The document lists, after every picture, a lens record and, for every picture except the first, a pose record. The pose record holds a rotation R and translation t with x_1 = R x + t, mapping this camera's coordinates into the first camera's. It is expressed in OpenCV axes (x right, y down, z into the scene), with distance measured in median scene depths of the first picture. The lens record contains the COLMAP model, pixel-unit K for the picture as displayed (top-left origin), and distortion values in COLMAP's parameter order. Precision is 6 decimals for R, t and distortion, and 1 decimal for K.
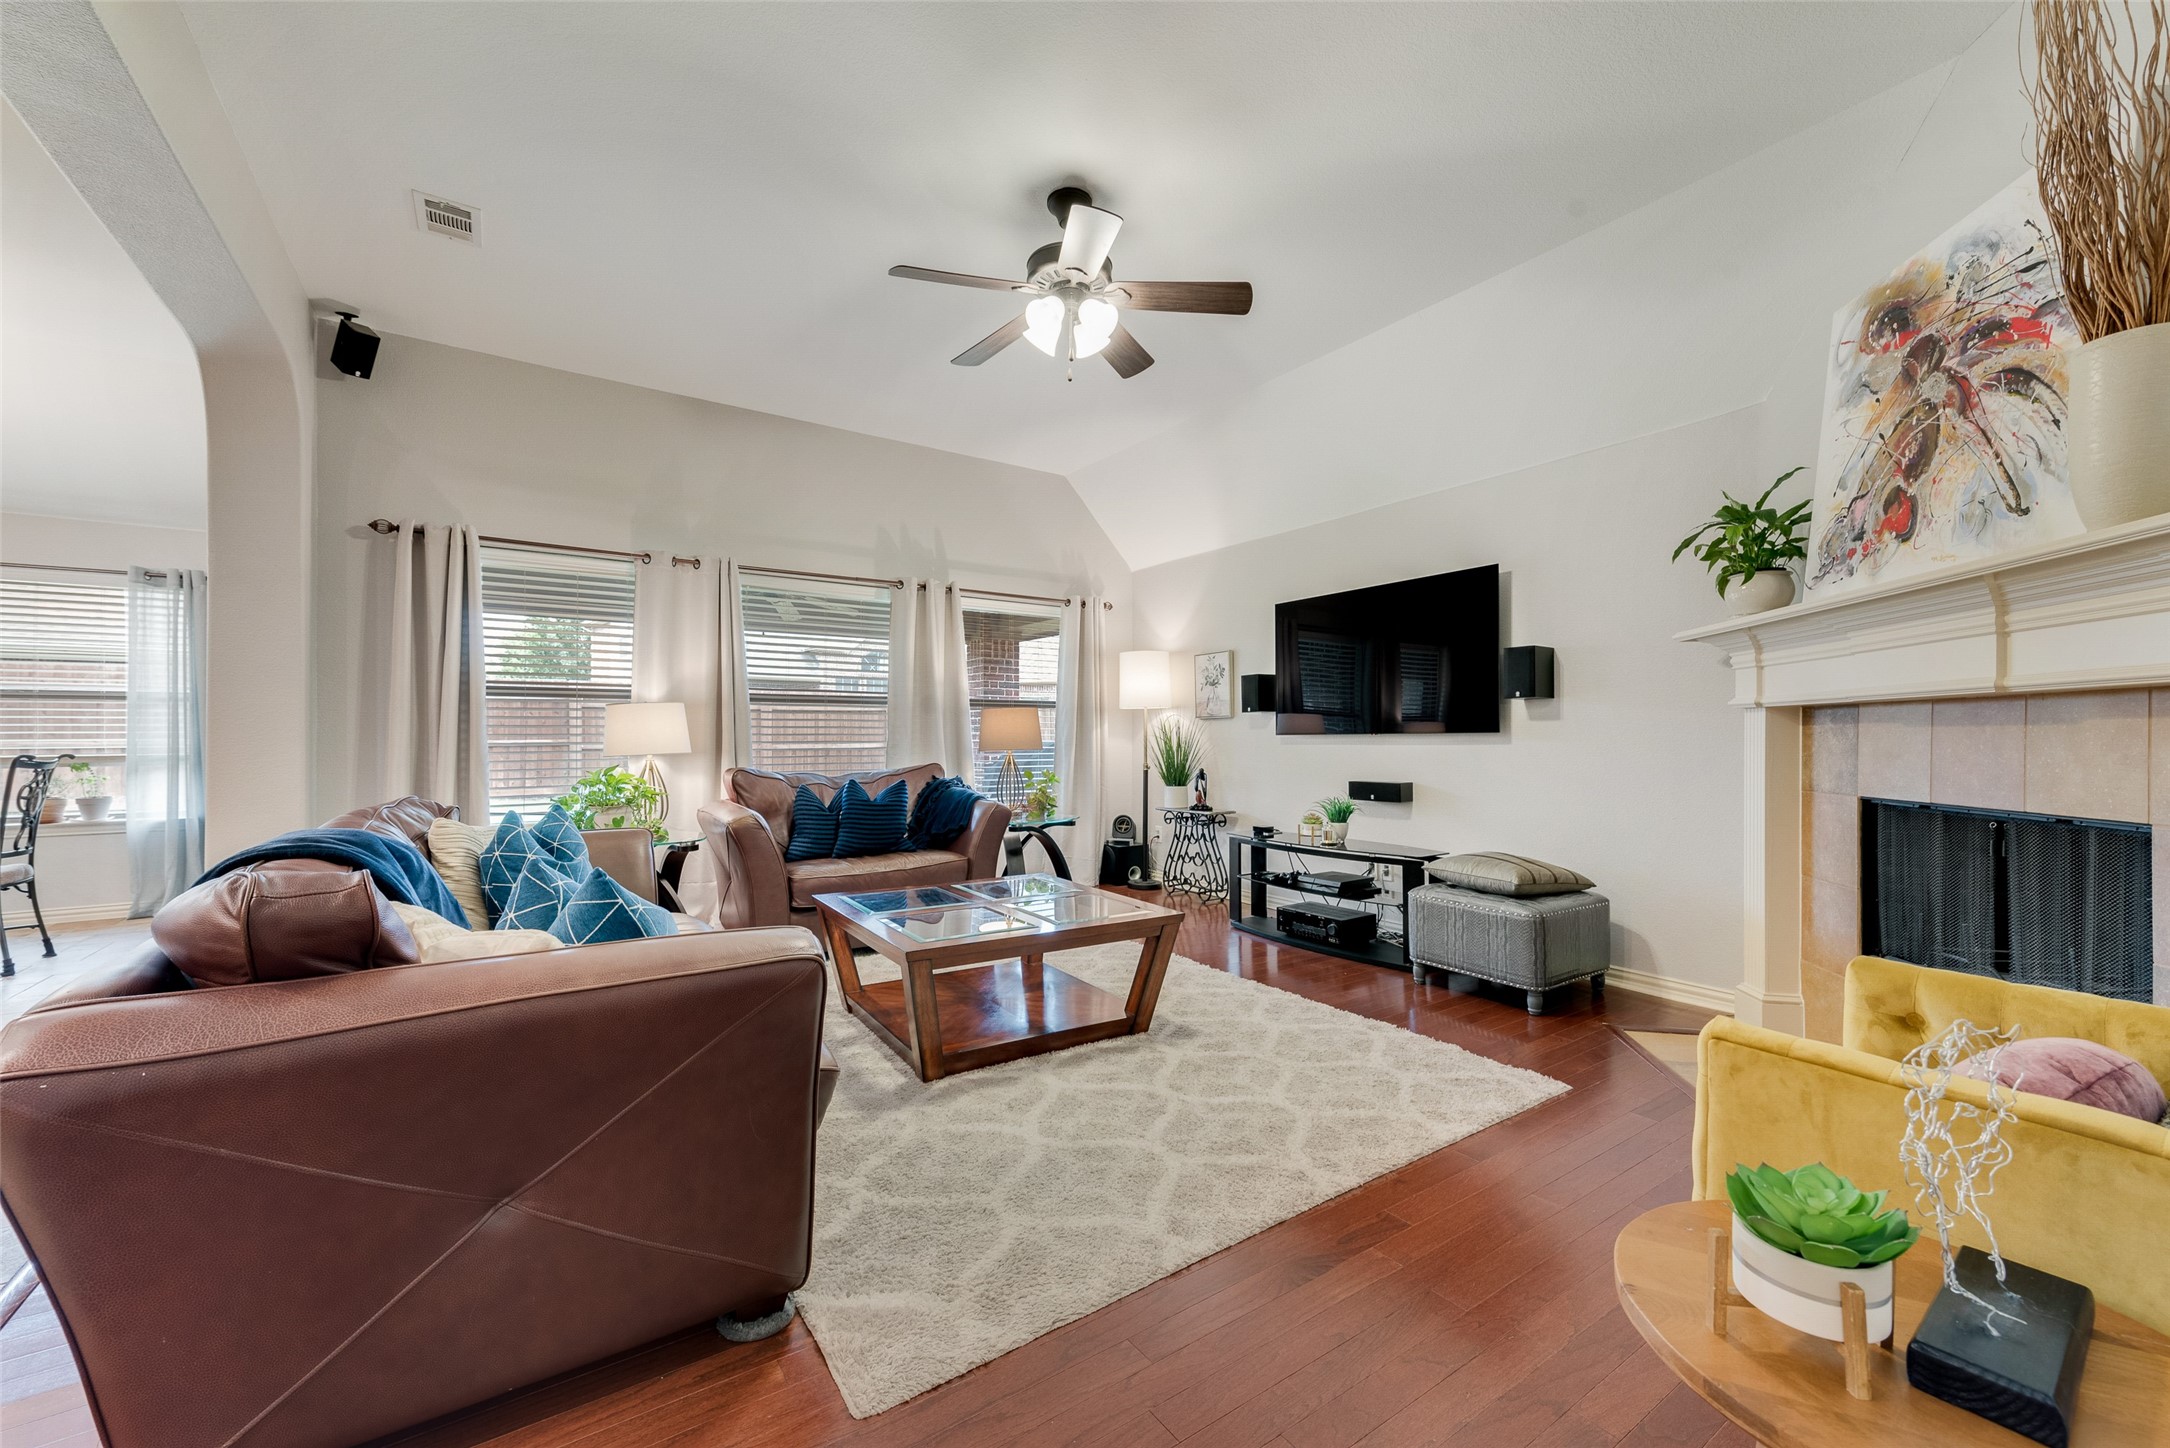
lens RADIAL K [[856.6, 0, 1092.4], [0, 856.6, 735.1], [0, 0, 1]] dist [0.008512, -0.002647]
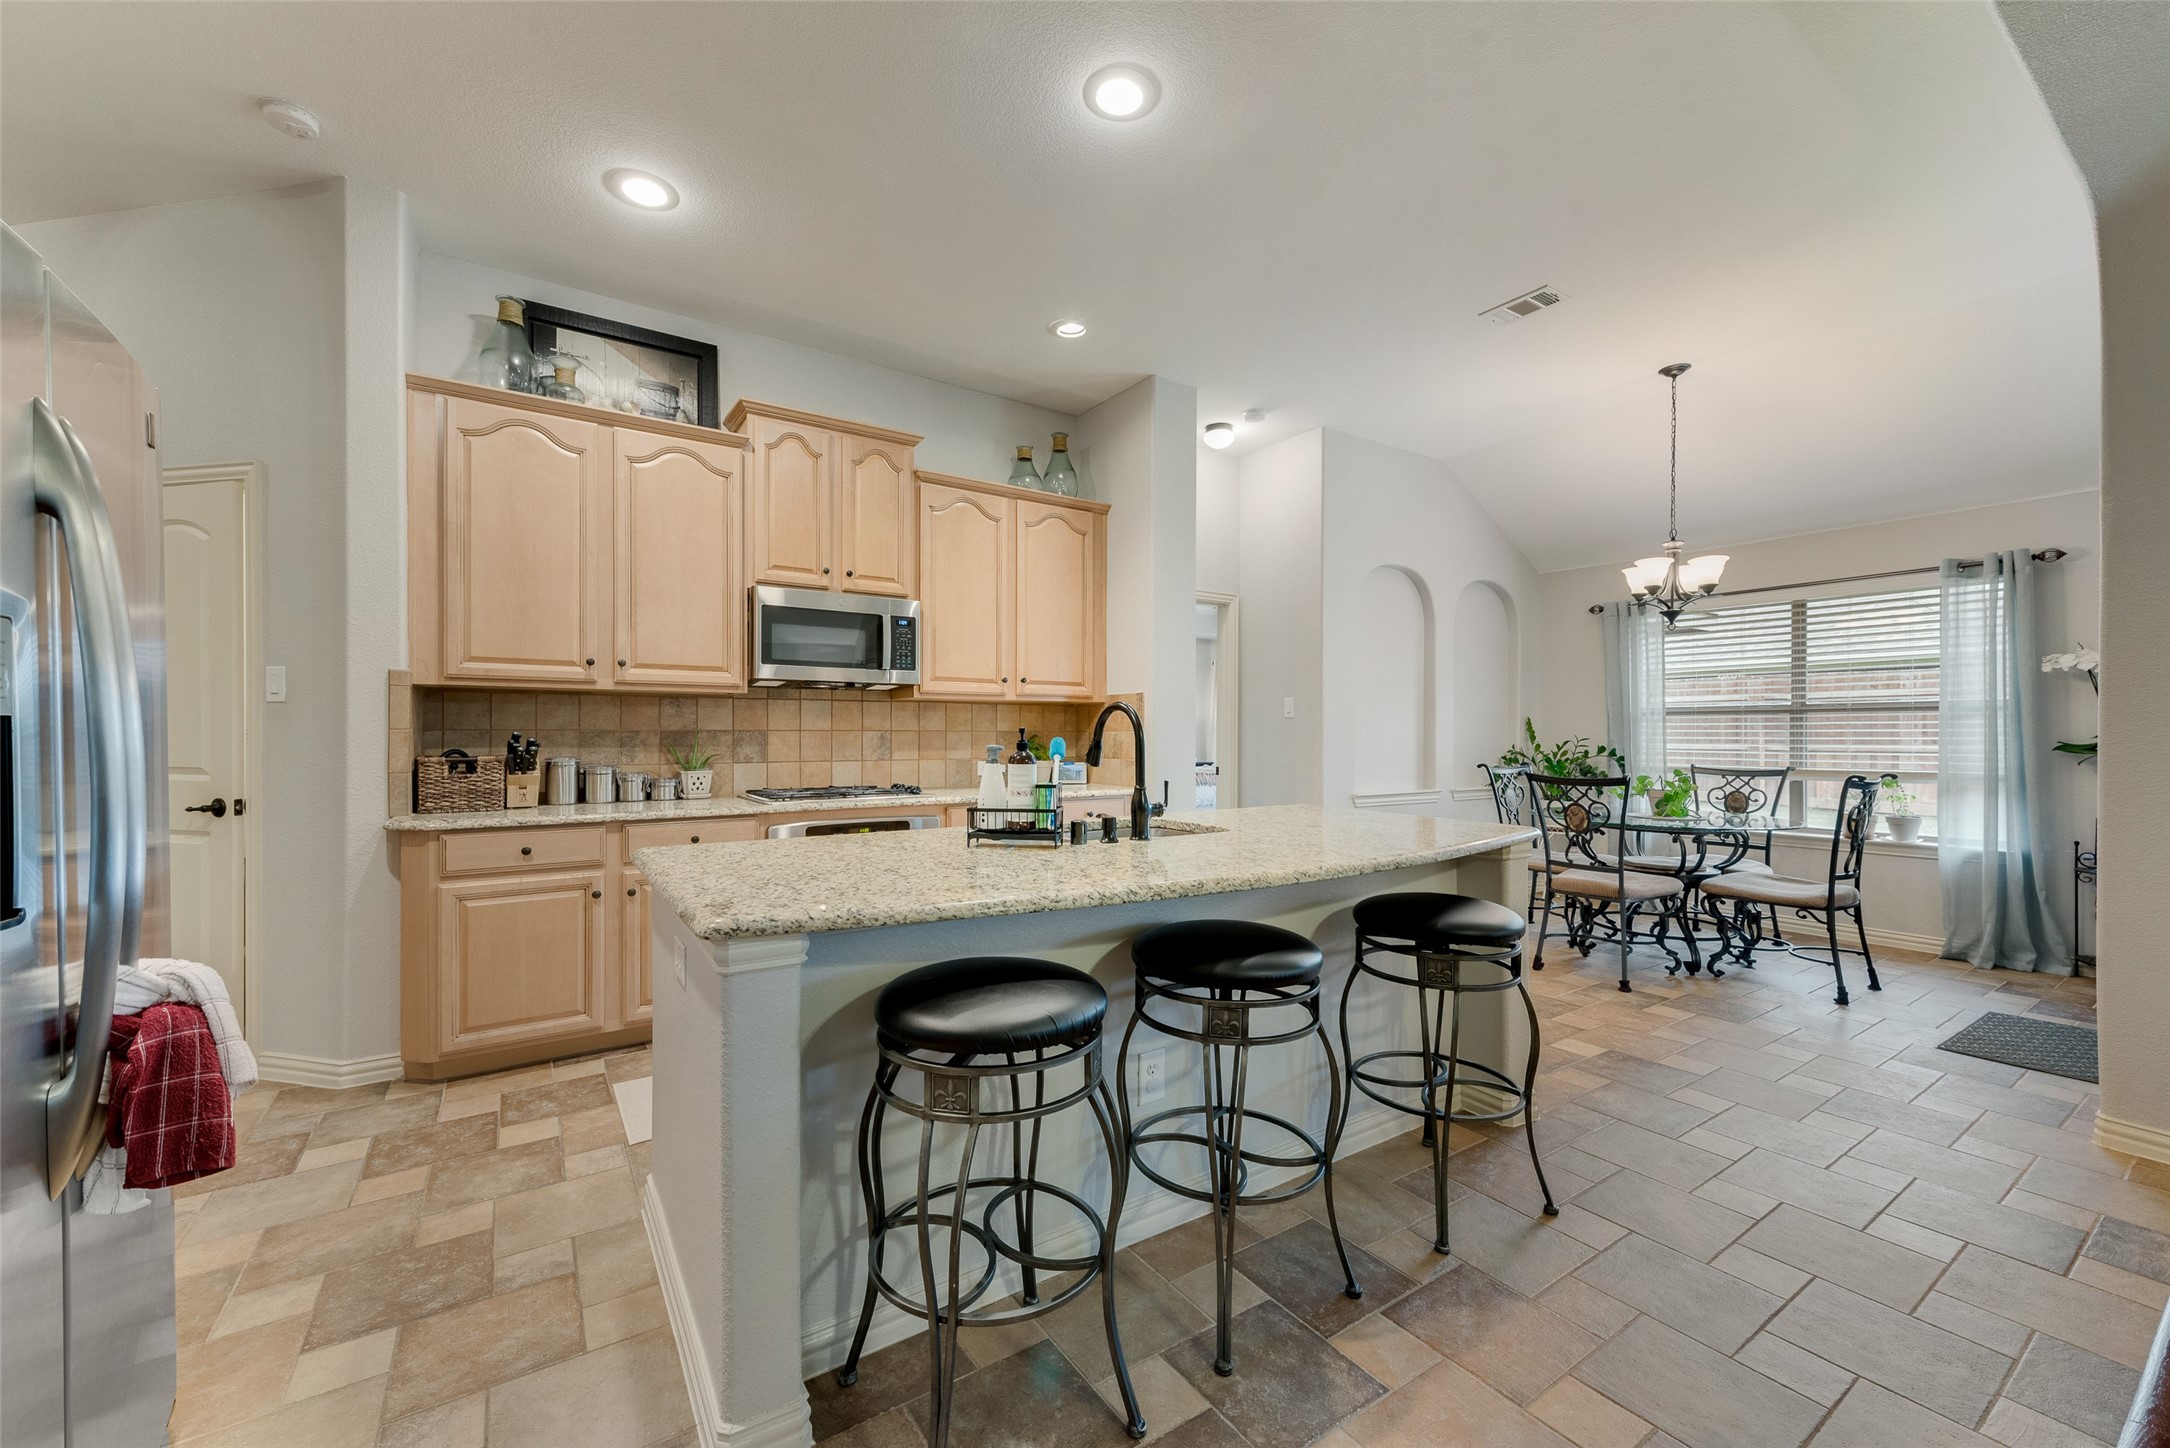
lens RADIAL K [[856.6, 0, 1079.3], [0, 856.6, 734.2], [0, 0, 1]] dist [0.008512, -0.002647]
pose [[-0.013374, 0.002331, -0.999908, -0.275601], [-0.000469, 0.999997, 0.002338, -0.022910], [0.999910, 0.000501, -0.013373, 0.156814]]
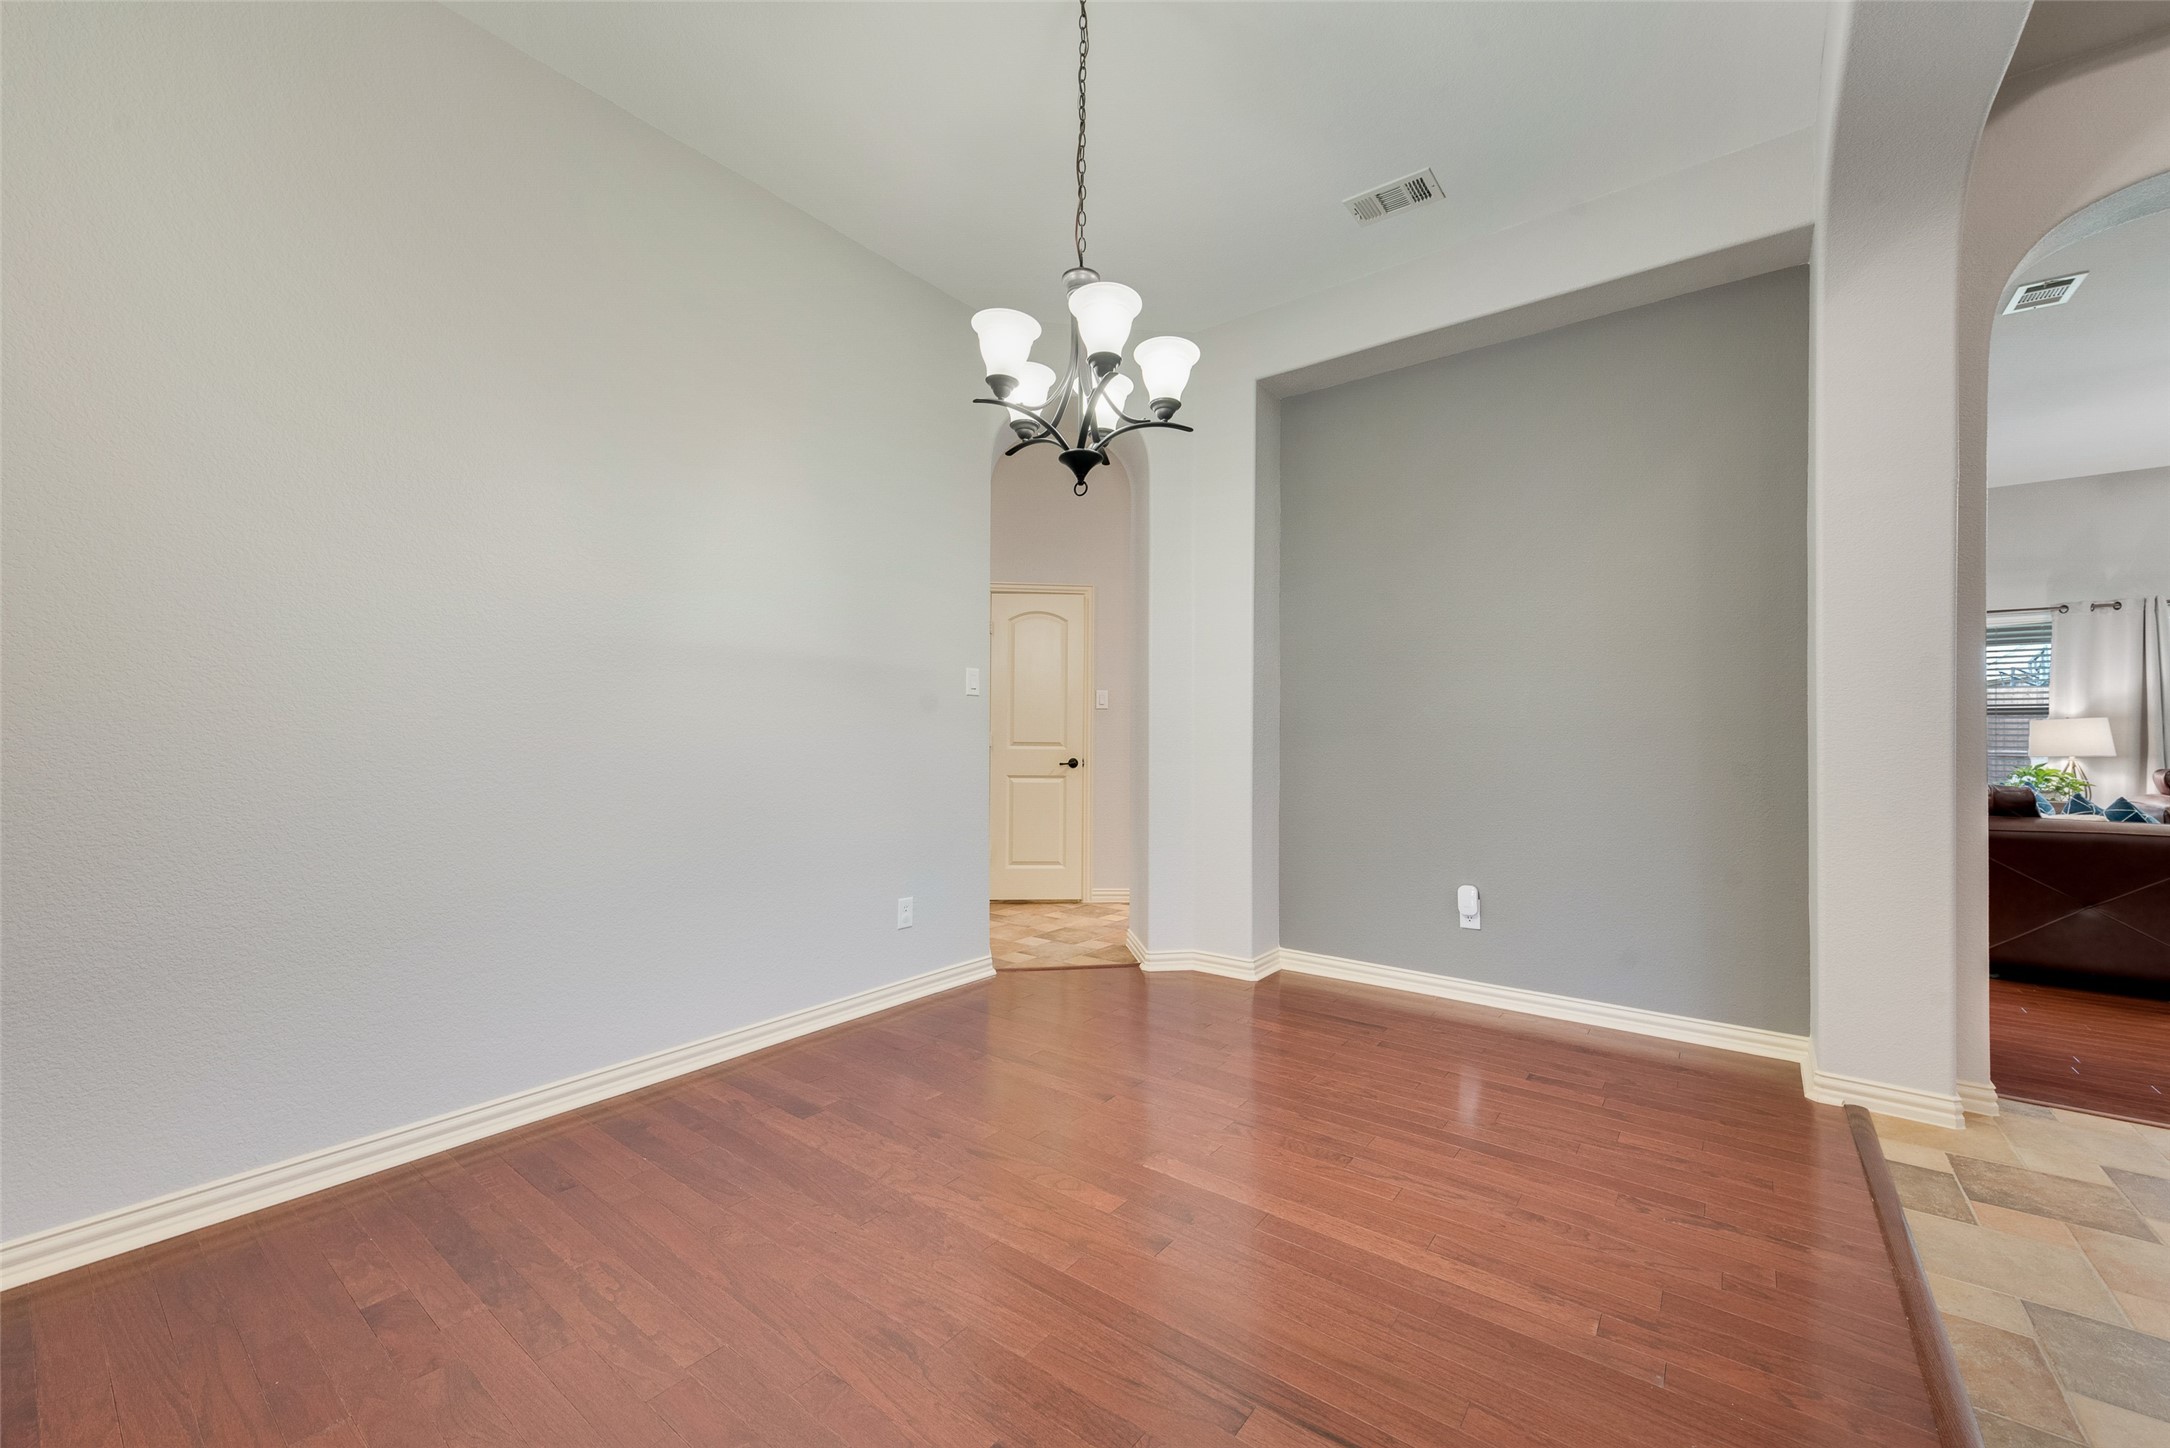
lens RADIAL K [[856.6, 0, 1074.1], [0, 856.6, 727.4], [0, 0, 1]] dist [0.008512, -0.002647]
pose [[0.304102, -0.007576, -0.952609, 0.328985], [-0.004039, 0.999949, -0.009242, -0.003954], [0.952631, 0.006658, 0.304056, -0.997873]]
